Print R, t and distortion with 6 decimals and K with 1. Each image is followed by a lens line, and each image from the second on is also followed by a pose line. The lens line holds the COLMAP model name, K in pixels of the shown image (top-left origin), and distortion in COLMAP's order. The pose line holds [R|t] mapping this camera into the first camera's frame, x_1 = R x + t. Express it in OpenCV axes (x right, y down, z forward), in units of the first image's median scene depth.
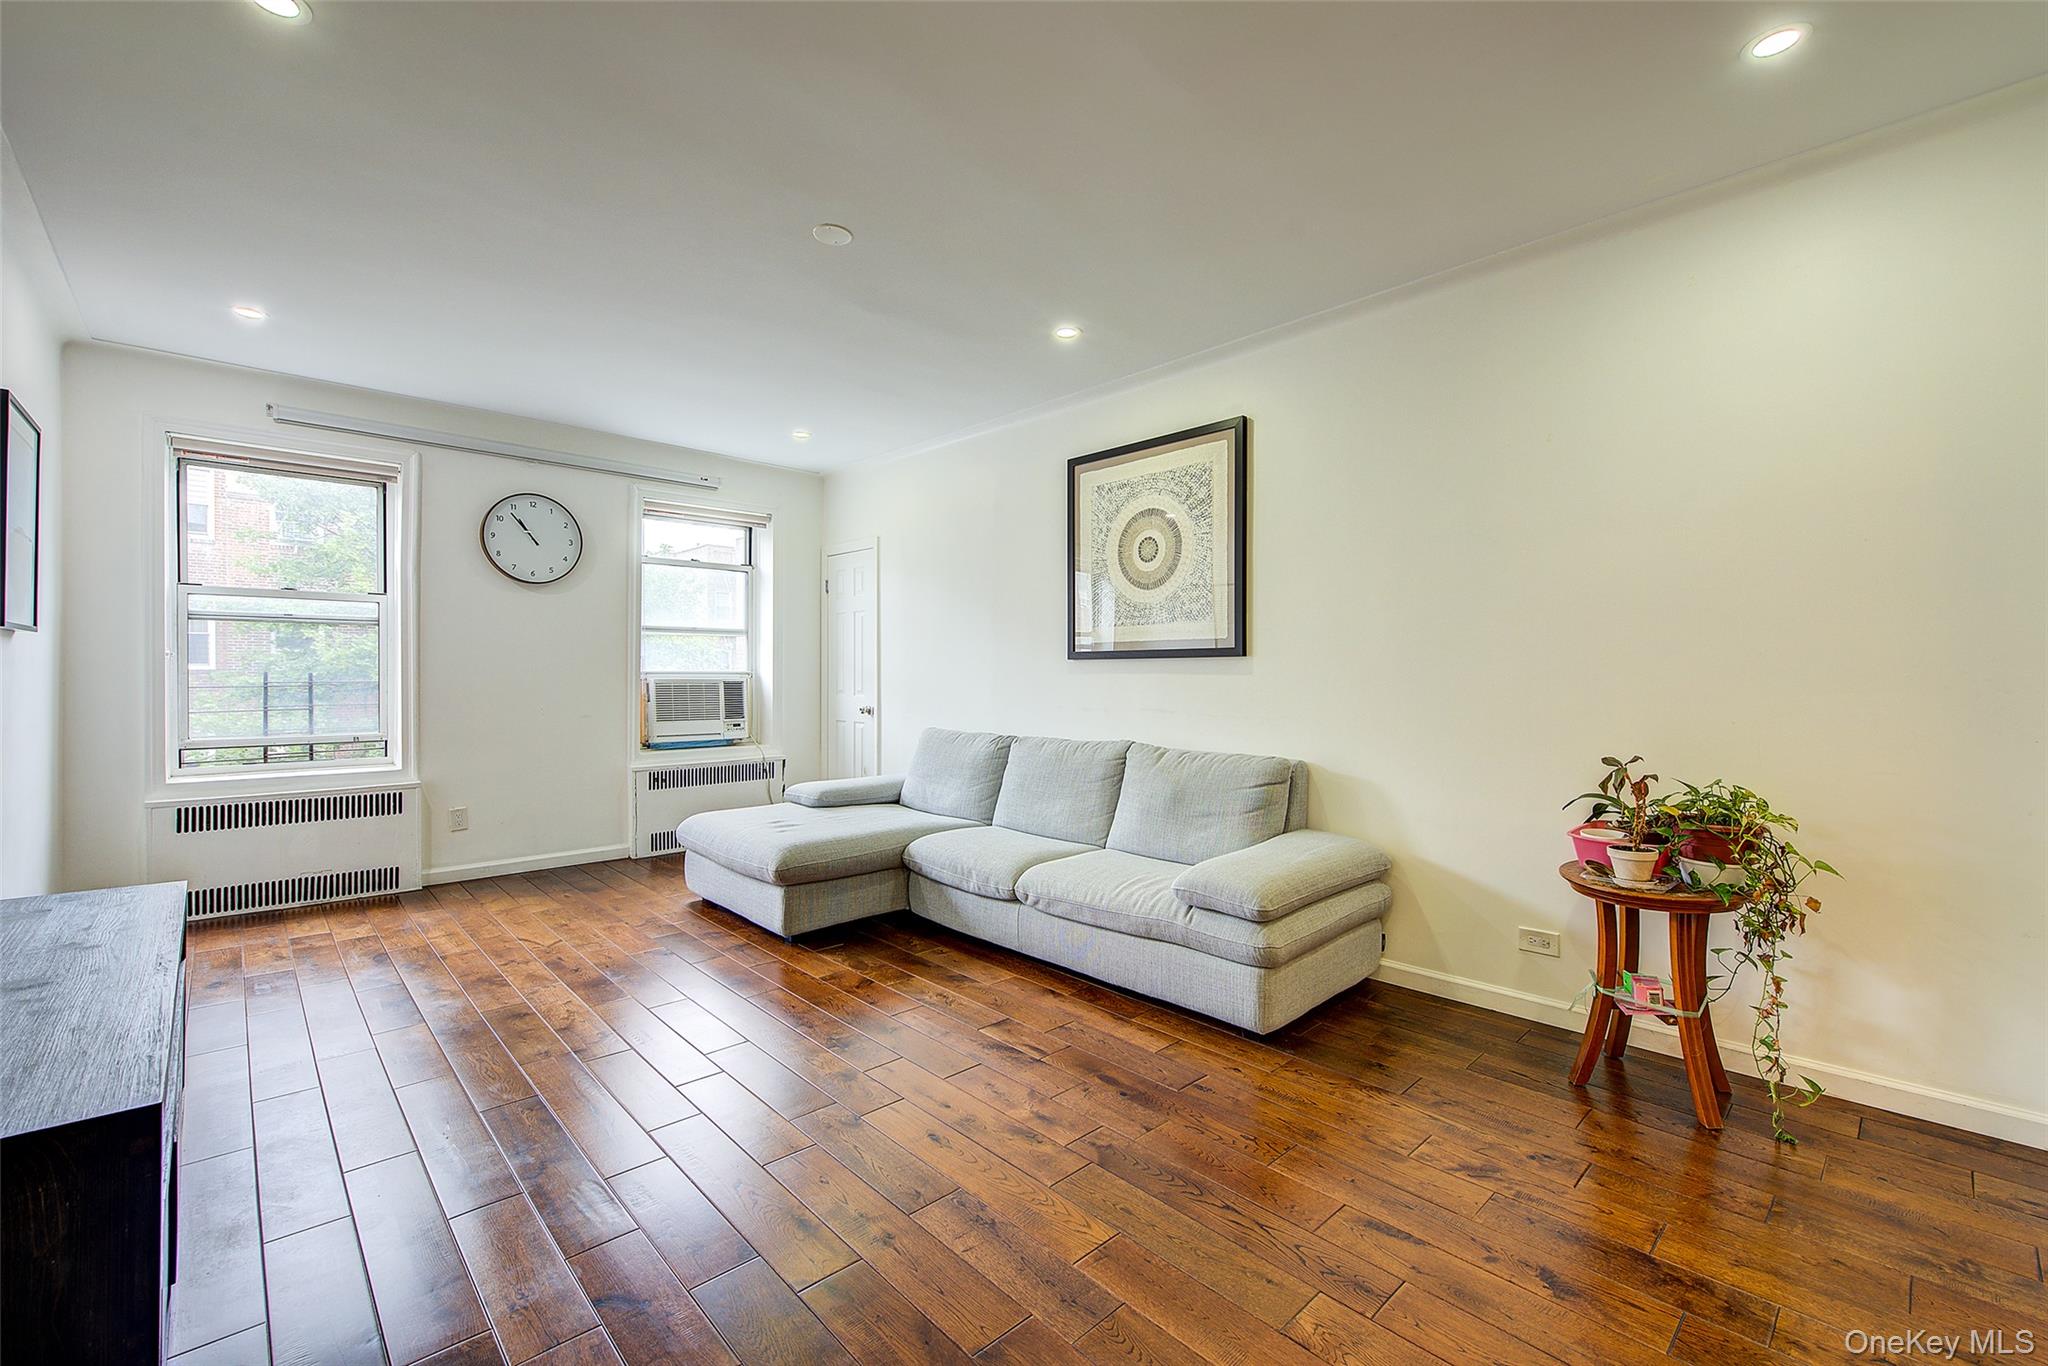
lens RADIAL K [[862.2, 0, 1050.8], [0, 862.2, 678.3], [0, 0, 1]] dist [-0.006163, -0.003553]
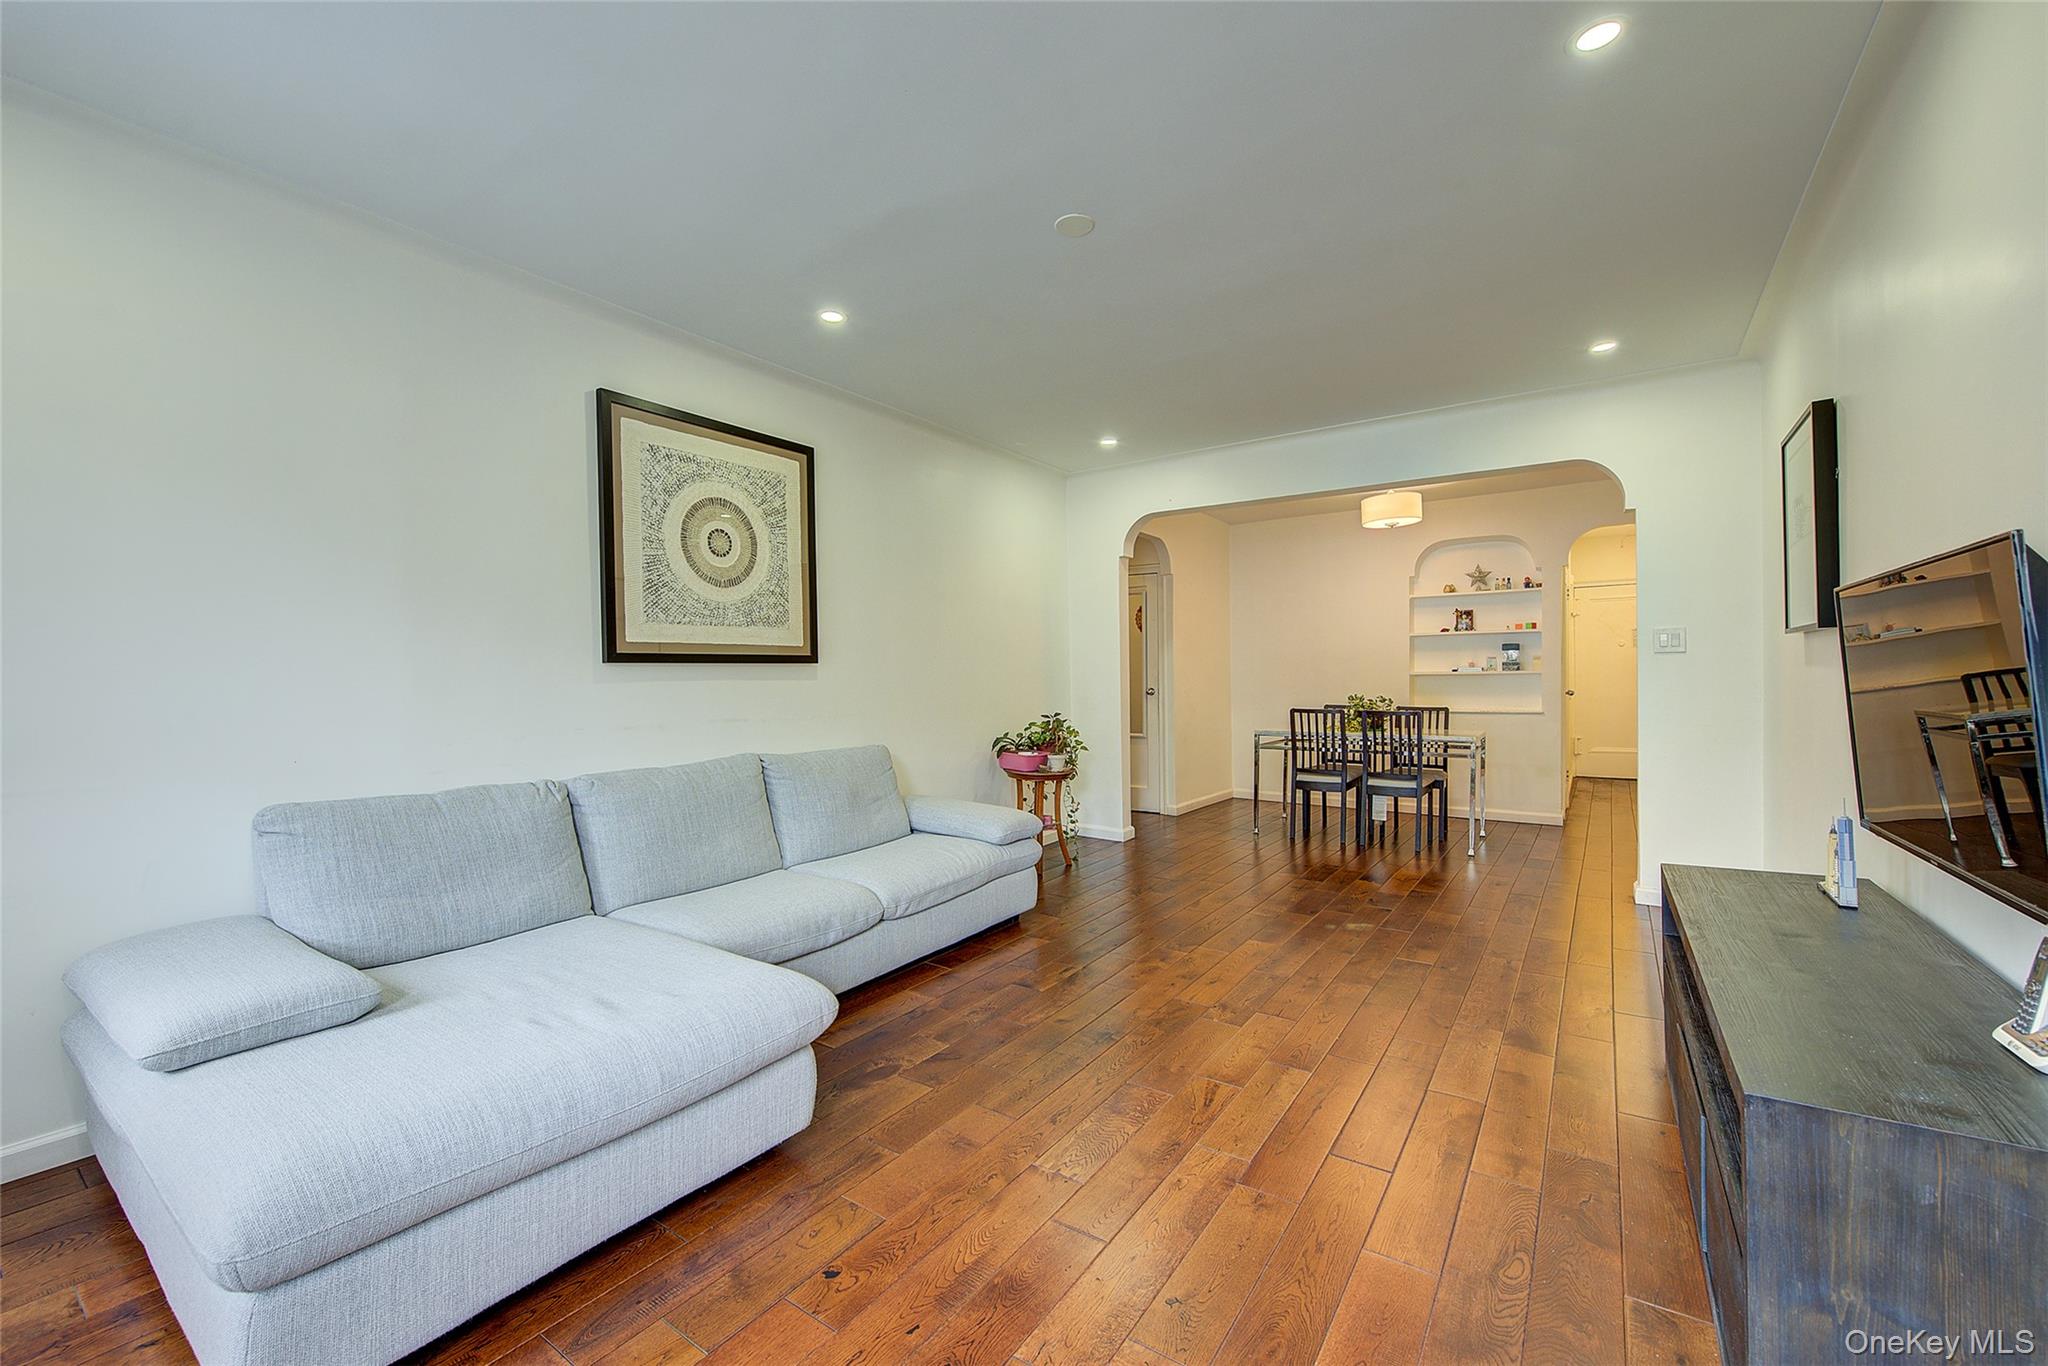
lens RADIAL K [[795.9, 0, 1026.8], [0, 795.9, 687.7], [0, 0, 1]] dist [0.001011, -0.002316]
pose [[-0.183457, -0.012971, 0.982942, -0.761960], [0.017176, 0.999718, 0.016398, -0.005470], [-0.982878, 0.019891, -0.183183, 0.830327]]
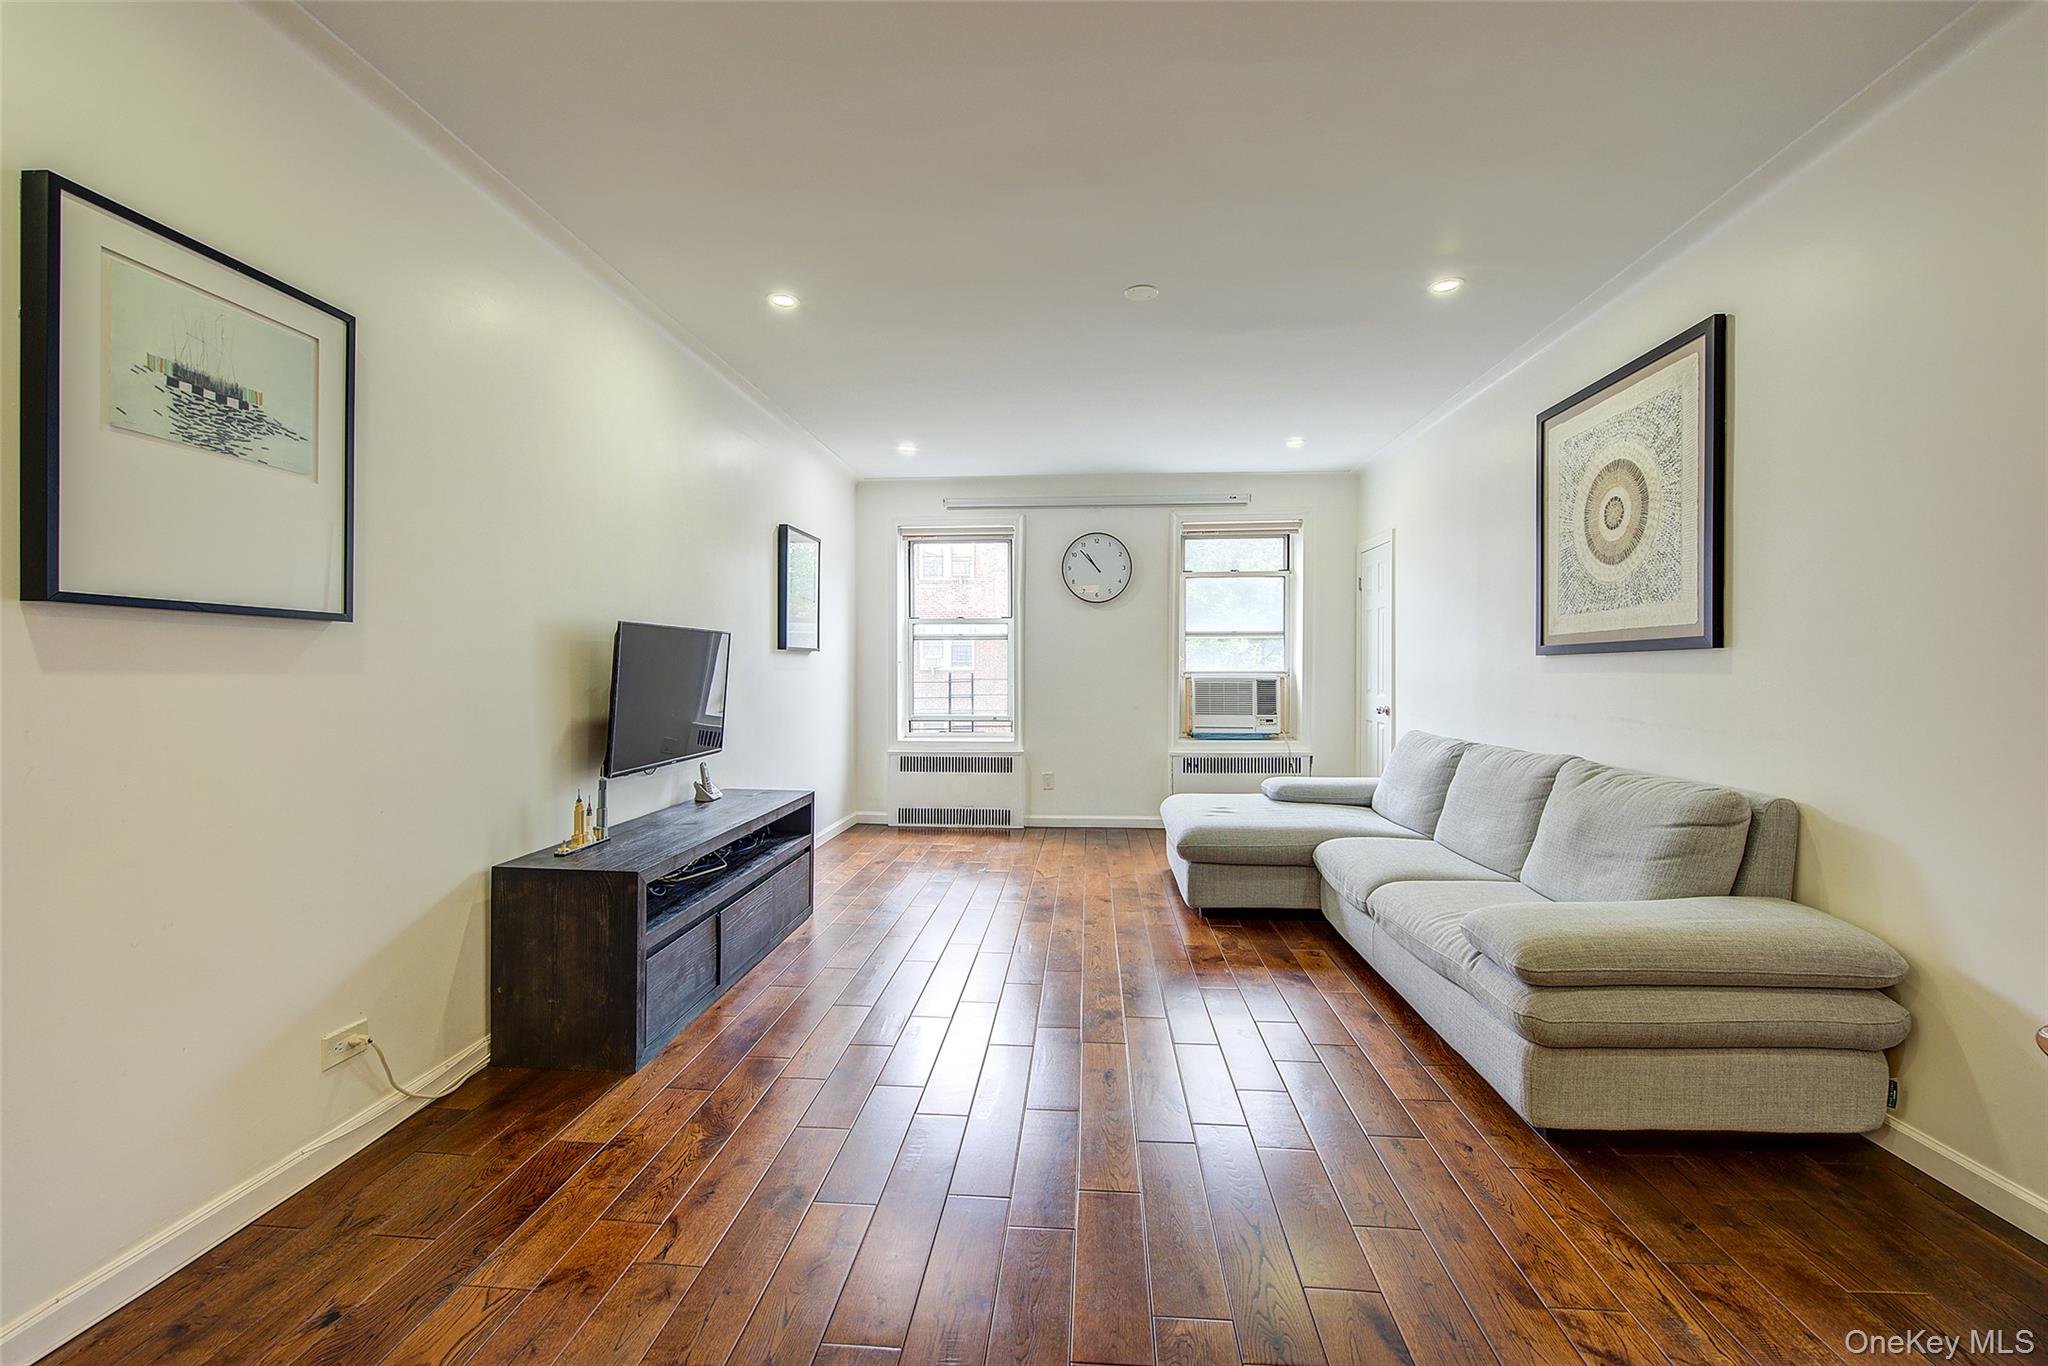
lens RADIAL K [[862.2, 0, 1030.2], [0, 862.2, 685.9], [0, 0, 1]] dist [-0.006163, -0.003553]
pose [[0.667301, 0.008840, -0.744735, 0.337823], [-0.001370, 0.999942, 0.010642, -0.000222], [0.744787, -0.006081, 0.667275, 0.083955]]
